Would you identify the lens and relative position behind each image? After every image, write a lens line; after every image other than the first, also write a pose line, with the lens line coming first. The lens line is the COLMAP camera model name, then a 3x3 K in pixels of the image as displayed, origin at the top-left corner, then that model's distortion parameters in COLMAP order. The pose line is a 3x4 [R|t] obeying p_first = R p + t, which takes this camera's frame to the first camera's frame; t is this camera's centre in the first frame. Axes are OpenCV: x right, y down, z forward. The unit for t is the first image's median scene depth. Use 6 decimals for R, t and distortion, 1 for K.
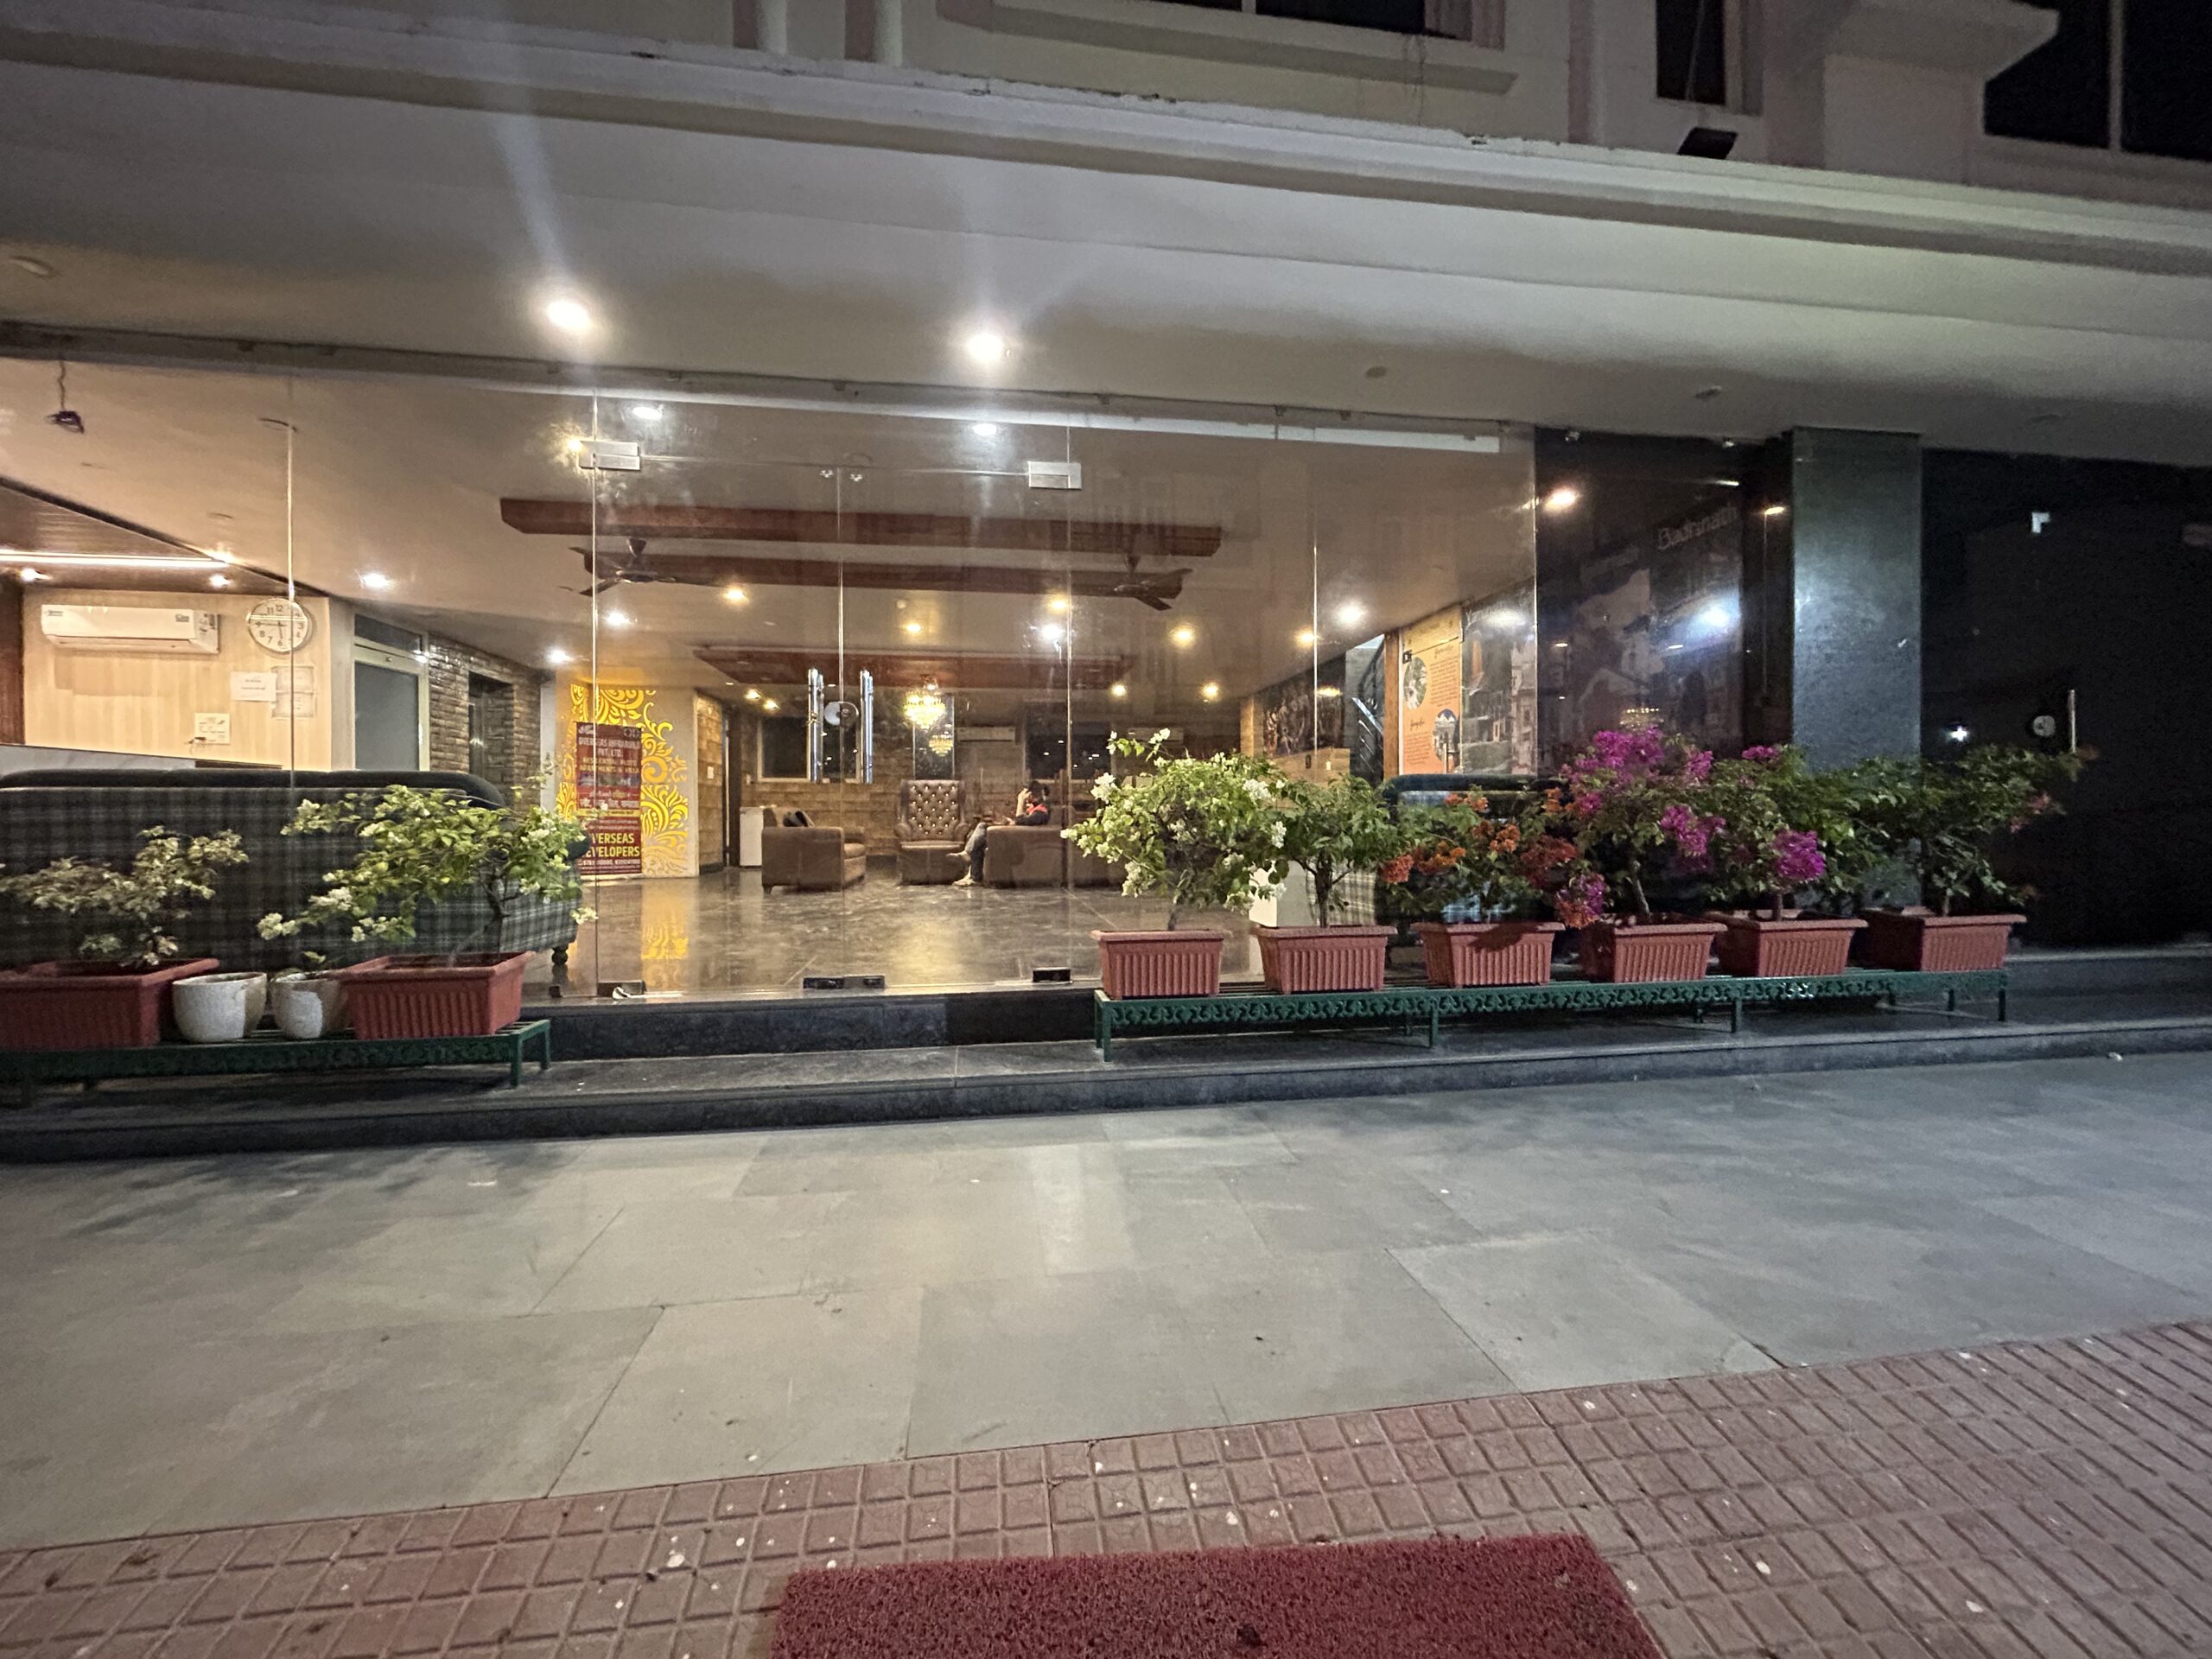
lens RADIAL K [[890.8, 0, 1106.1], [0, 890.8, 828.2], [0, 0, 1]] dist [-0.000345, -0.000194]
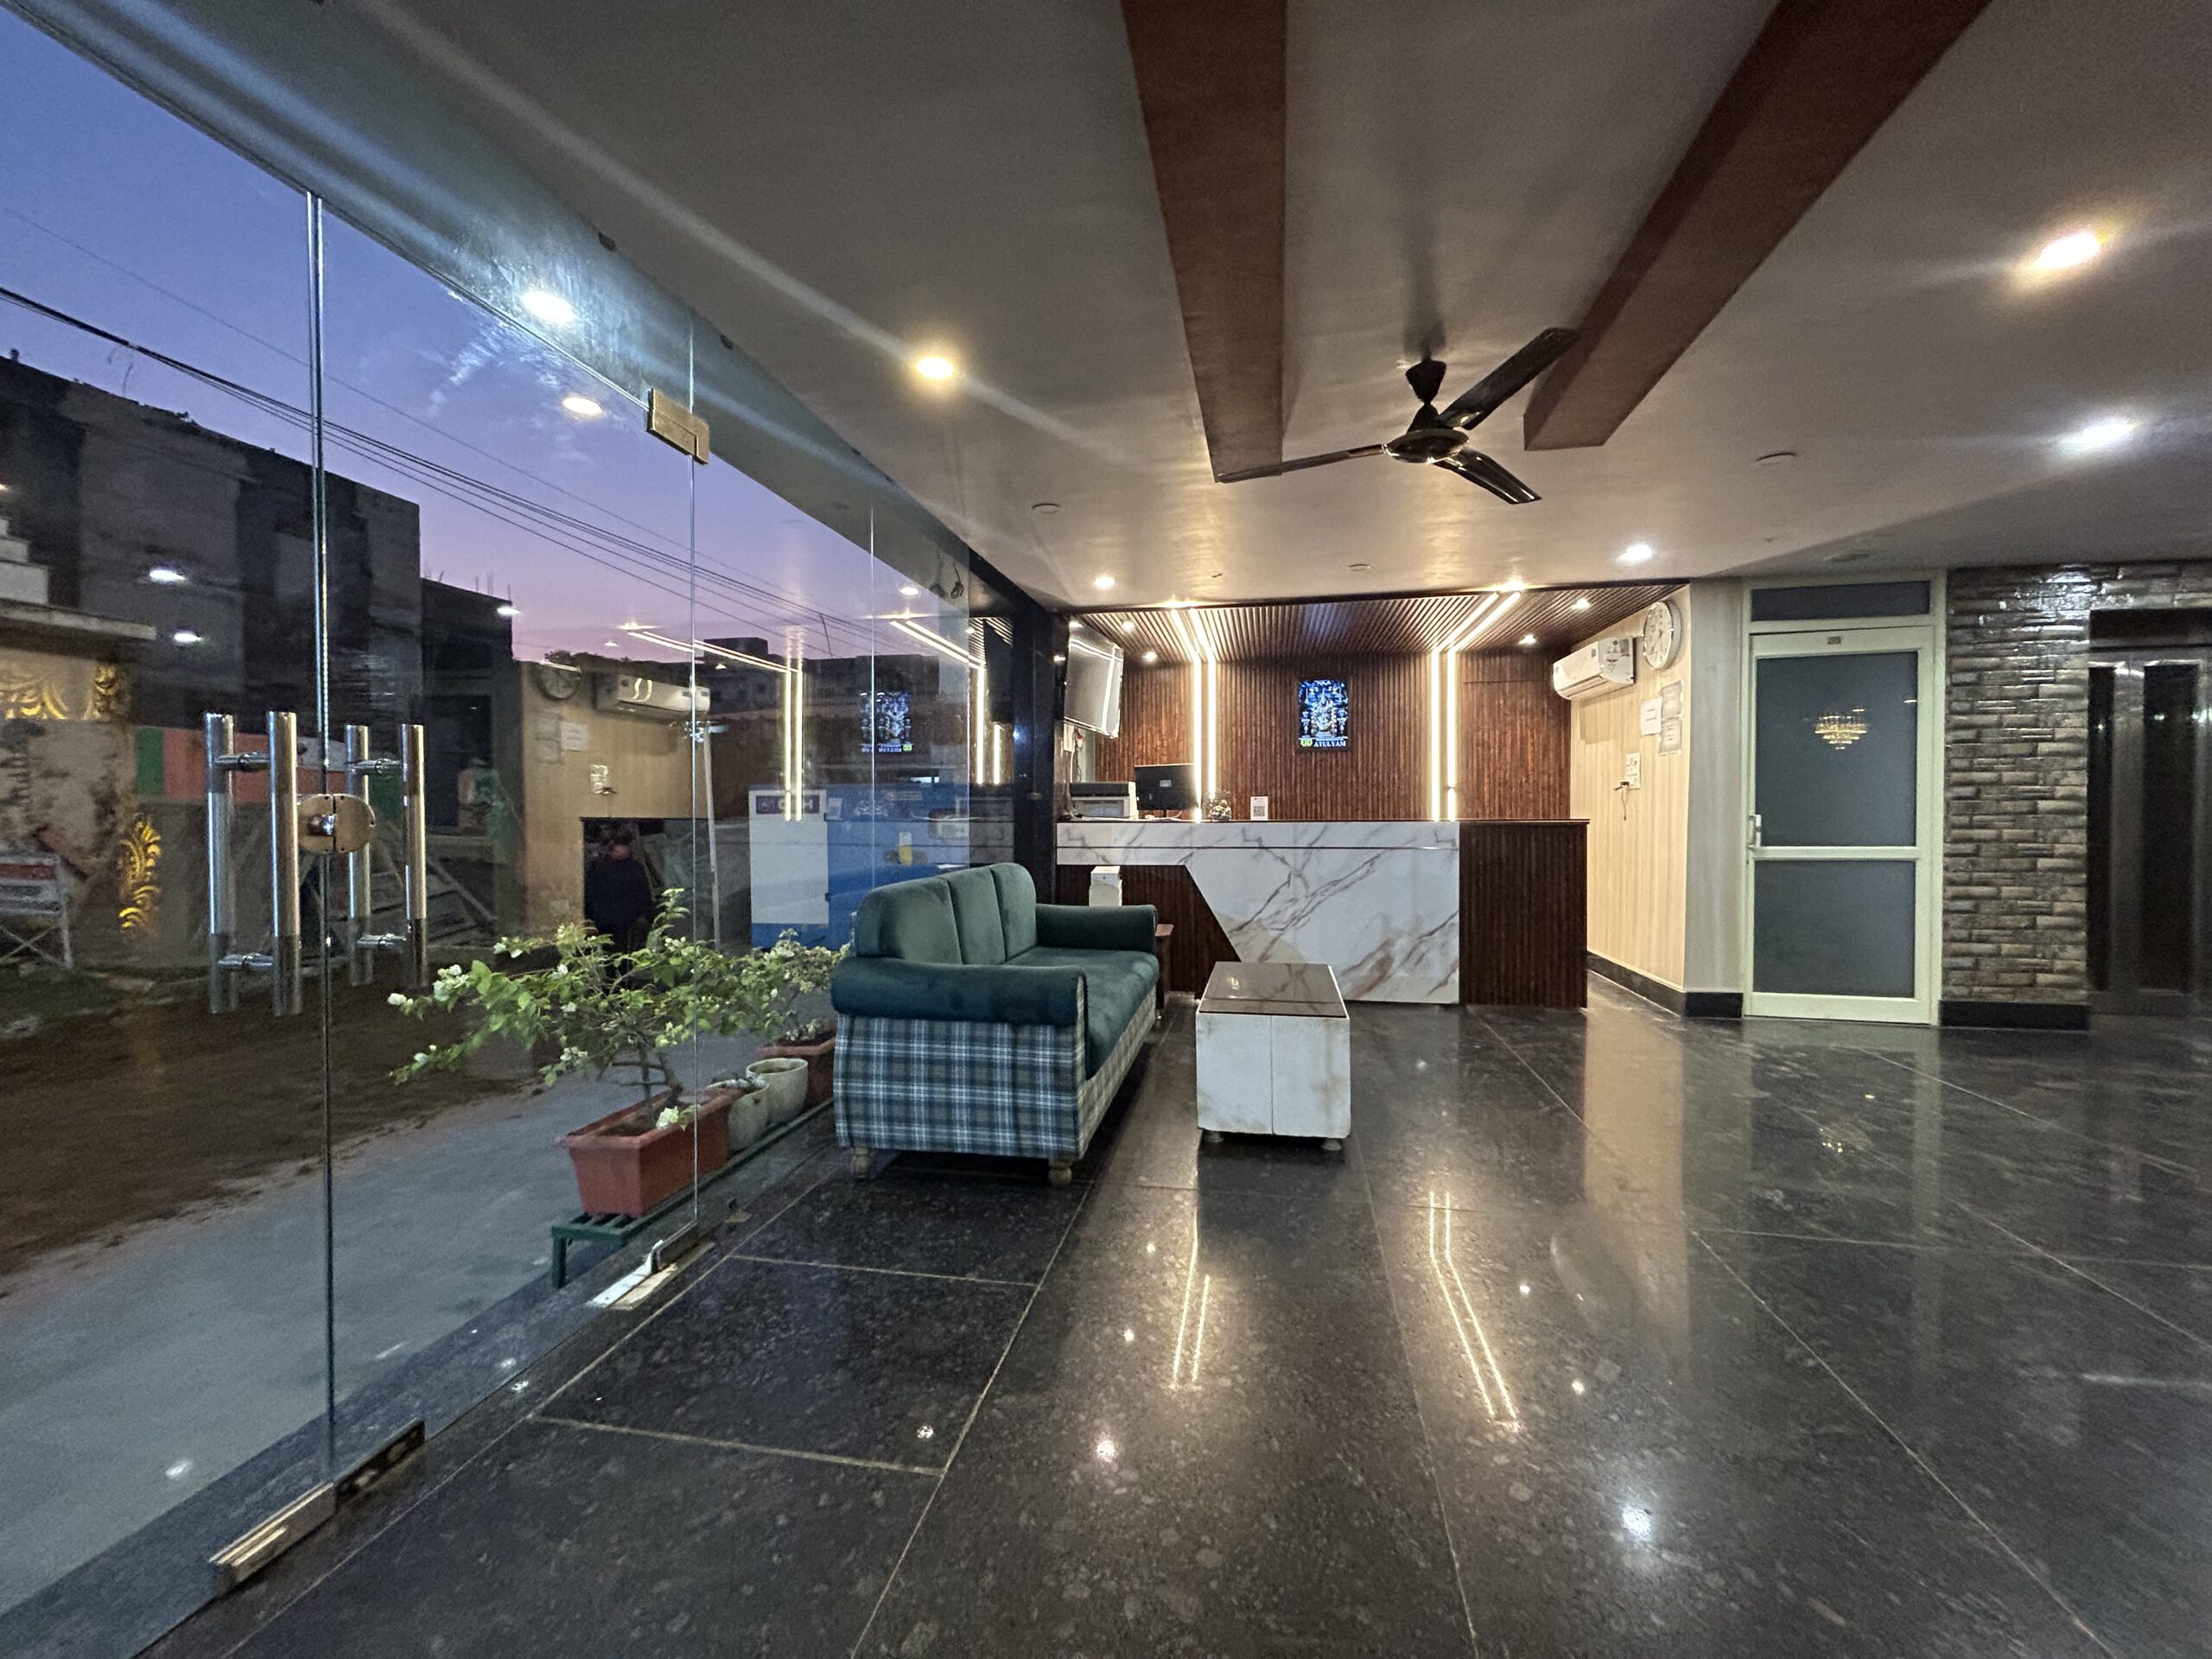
lens RADIAL K [[890.8, 0, 1105.6], [0, 890.8, 827.7], [0, 0, 1]] dist [-0.000345, -0.000194]
pose [[-0.331465, 0.019756, -0.943261, -0.021380], [-0.001582, 0.999768, 0.021495, -0.073093], [0.943466, 0.008617, -0.331356, 0.783834]]
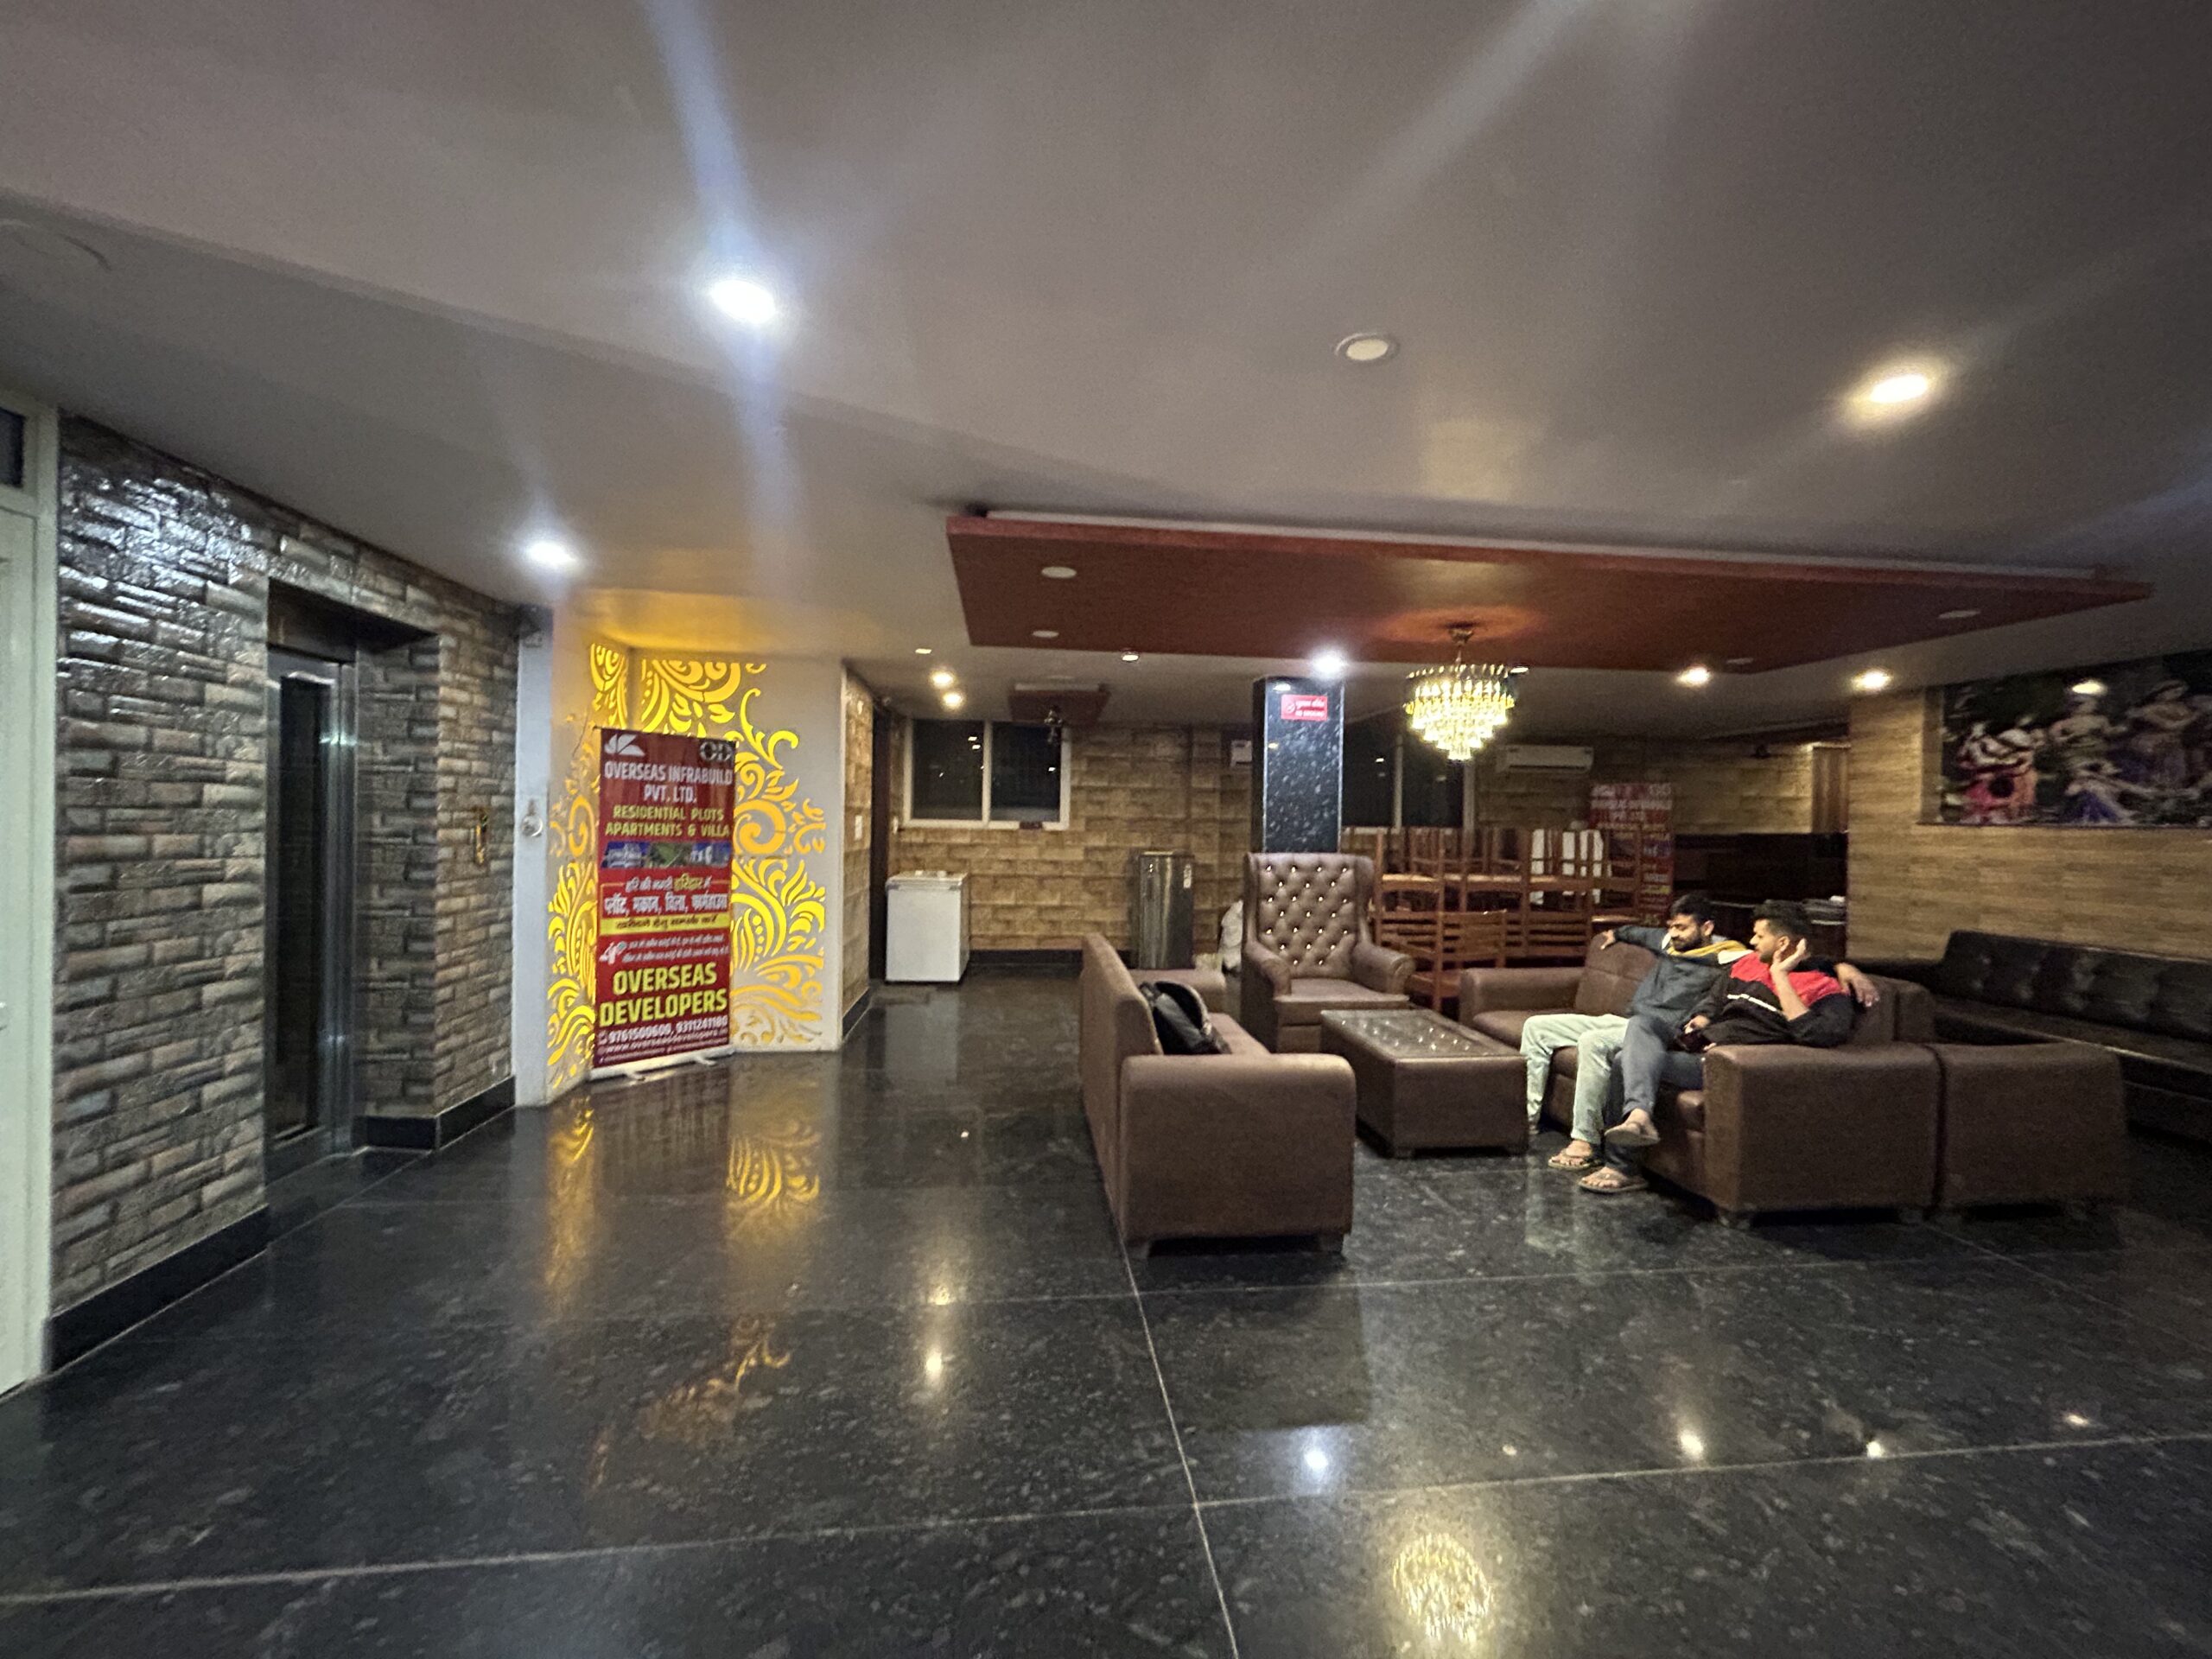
lens RADIAL K [[890.8, 0, 1105.3], [0, 890.8, 829.0], [0, 0, 1]] dist [-0.000345, -0.000194]
pose [[0.998958, 0.020181, -0.040927, -0.489995], [-0.020210, 0.999796, -0.000292, -0.112490], [0.040913, 0.001119, 0.999162, 0.857851]]
